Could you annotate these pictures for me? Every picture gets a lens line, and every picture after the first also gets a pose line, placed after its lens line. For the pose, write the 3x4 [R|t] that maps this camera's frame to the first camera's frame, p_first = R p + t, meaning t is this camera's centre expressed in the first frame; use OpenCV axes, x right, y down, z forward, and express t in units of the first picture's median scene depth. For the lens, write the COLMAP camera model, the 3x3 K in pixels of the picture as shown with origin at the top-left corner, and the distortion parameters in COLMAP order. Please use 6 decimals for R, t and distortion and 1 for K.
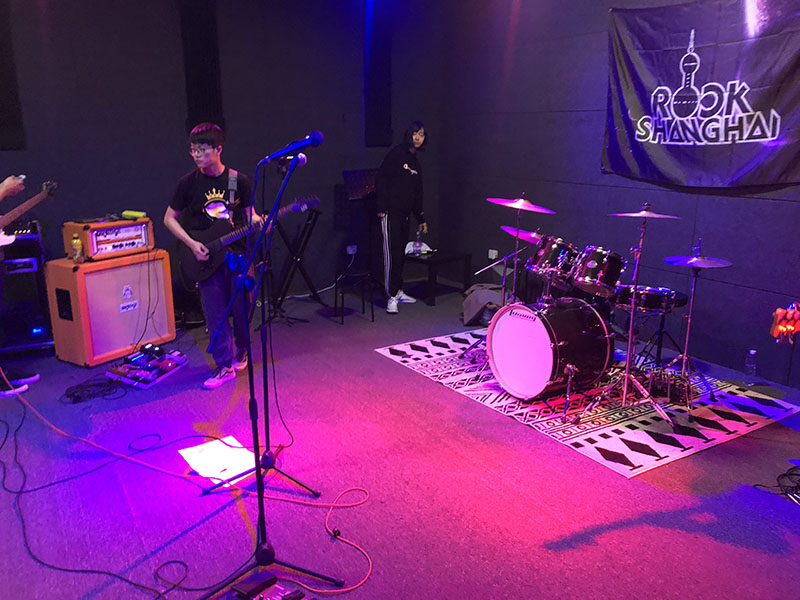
lens RADIAL K [[652.0, 0, 400.0], [0, 652.0, 300.0], [0, 0, 1]] dist [0.006983, 0.007215]
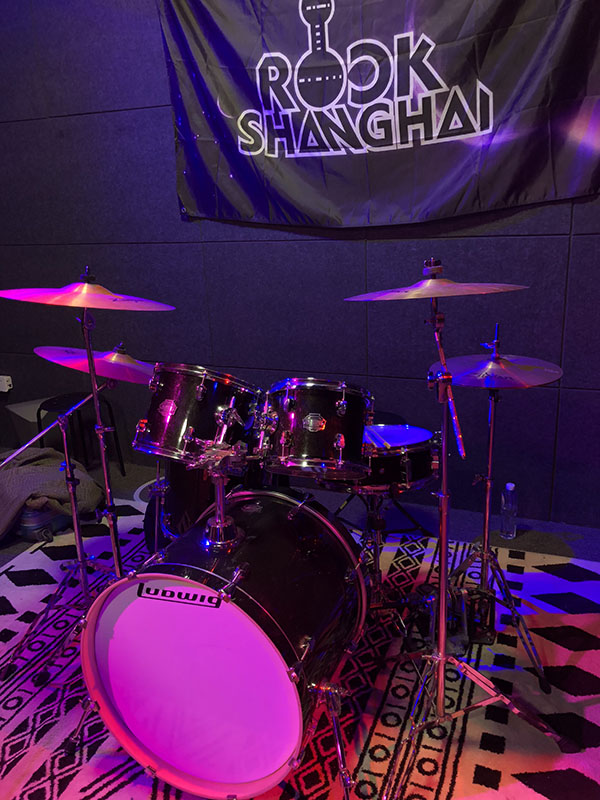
lens RADIAL K [[652.0, 0, 300.0], [0, 652.0, 400.0], [0, 0, 1]] dist [0.006983, 0.007215]
pose [[0.810667, -0.213528, 0.545183, 0.056488], [0.188467, 0.976736, 0.102308, -0.094609], [-0.554346, 0.019811, 0.832051, 0.560459]]
